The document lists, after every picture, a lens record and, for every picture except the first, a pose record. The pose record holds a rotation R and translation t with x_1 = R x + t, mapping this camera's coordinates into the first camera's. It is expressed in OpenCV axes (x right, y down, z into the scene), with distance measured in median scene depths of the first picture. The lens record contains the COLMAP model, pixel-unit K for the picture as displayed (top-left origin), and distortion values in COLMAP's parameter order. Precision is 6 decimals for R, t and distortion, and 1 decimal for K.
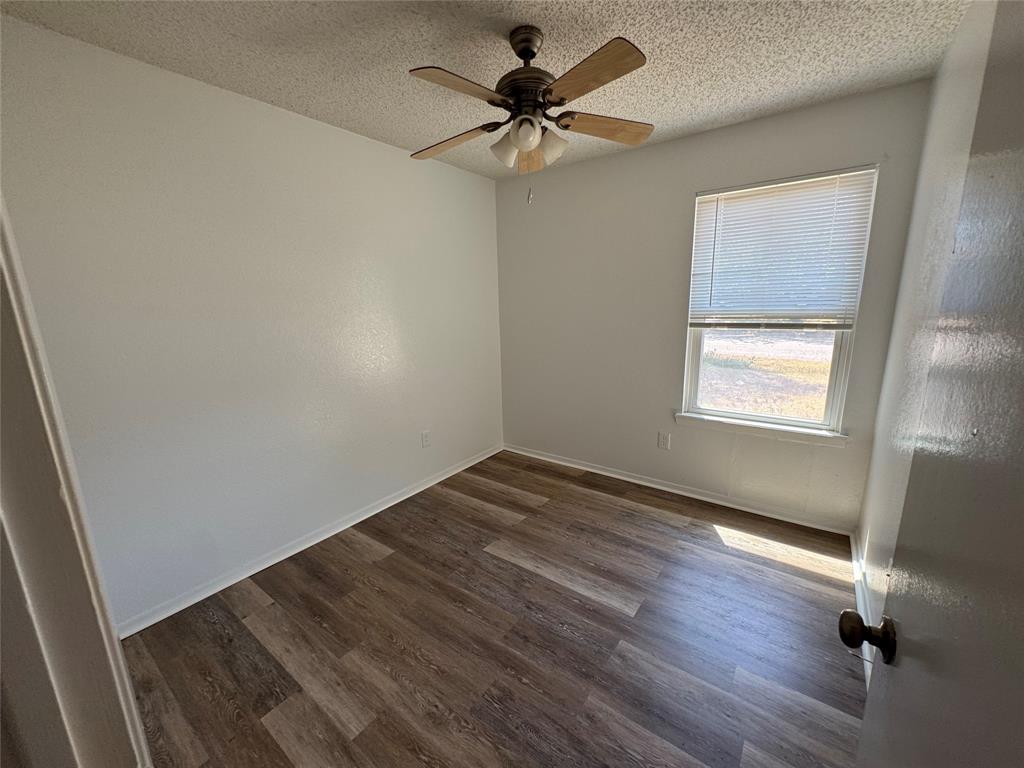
lens RADIAL K [[408.7, 0, 510.9], [0, 408.7, 383.7], [0, 0, 1]] dist [-0.001913, 0.000385]
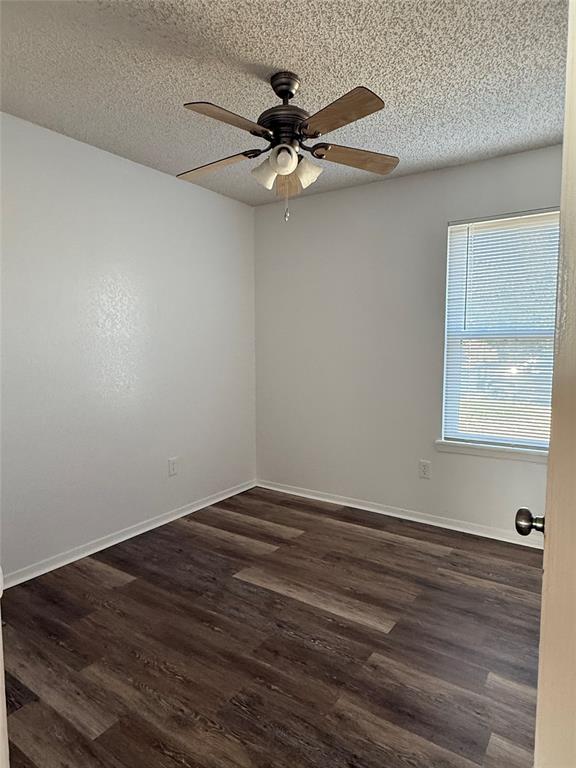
lens RADIAL K [[471.7, 0, 284.9], [0, 471.7, 382.1], [0, 0, 1]] dist [0.000092, 0.000680]
pose [[0.999054, 0.019657, 0.038781, 0.001873], [-0.014714, 0.992192, -0.123852, 0.129774], [-0.040912, 0.123165, 0.991543, -0.176444]]
